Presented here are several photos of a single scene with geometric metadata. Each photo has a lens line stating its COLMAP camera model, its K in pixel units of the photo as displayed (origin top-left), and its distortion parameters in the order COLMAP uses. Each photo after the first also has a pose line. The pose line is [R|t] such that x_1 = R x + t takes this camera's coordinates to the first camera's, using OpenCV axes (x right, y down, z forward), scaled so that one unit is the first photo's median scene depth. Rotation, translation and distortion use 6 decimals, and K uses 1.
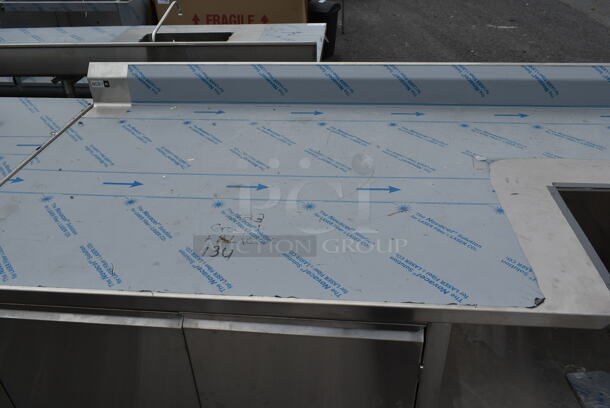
lens RADIAL K [[497.5, 0, 308.2], [0, 497.5, 203.8], [0, 0, 1]] dist [-0.024886, 0.006057]
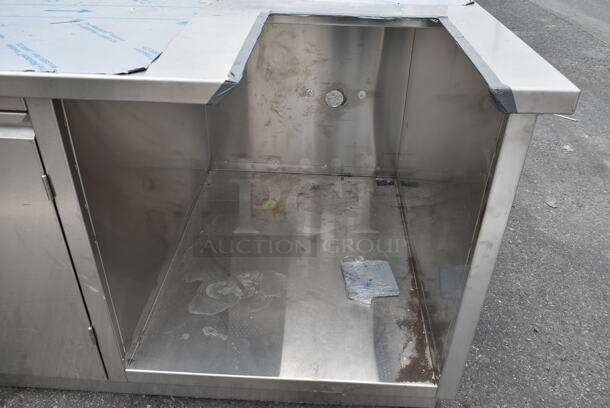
lens RADIAL K [[497.5, 0, 308.2], [0, 497.5, 203.8], [0, 0, 1]] dist [-0.024886, 0.006057]
pose [[0.997658, 0.016679, 0.066336, 0.398258], [-0.017051, 0.999842, 0.005046, 0.233042], [-0.066242, -0.006165, 0.997785, 0.085189]]
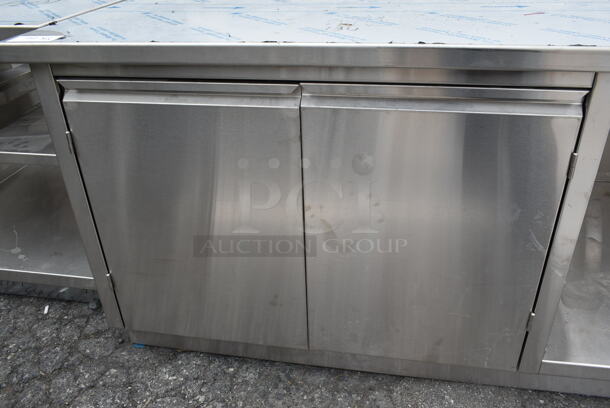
lens RADIAL K [[497.5, 0, 308.2], [0, 497.5, 203.8], [0, 0, 1]] dist [-0.024886, 0.006057]
pose [[0.996987, 0.036716, -0.068323, -0.111425], [-0.040032, 0.998054, -0.047804, 0.304209], [0.066434, 0.050395, 0.996517, 0.072950]]
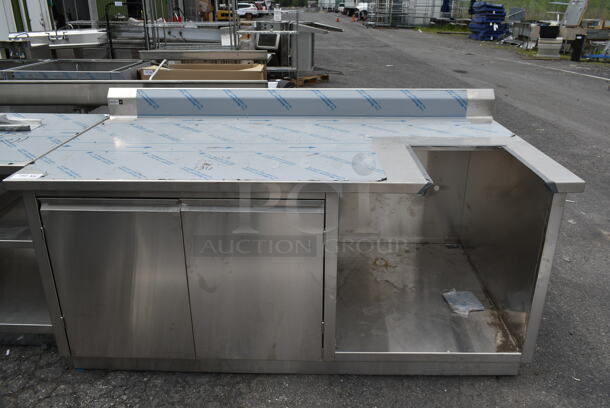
lens RADIAL K [[497.5, 0, 308.2], [0, 497.5, 203.8], [0, 0, 1]] dist [-0.024886, 0.006057]
pose [[0.997322, -0.002206, 0.073107, 0.032264], [0.015799, 0.982446, -0.185879, 0.351715], [-0.071414, 0.186536, 0.979849, -0.427020]]
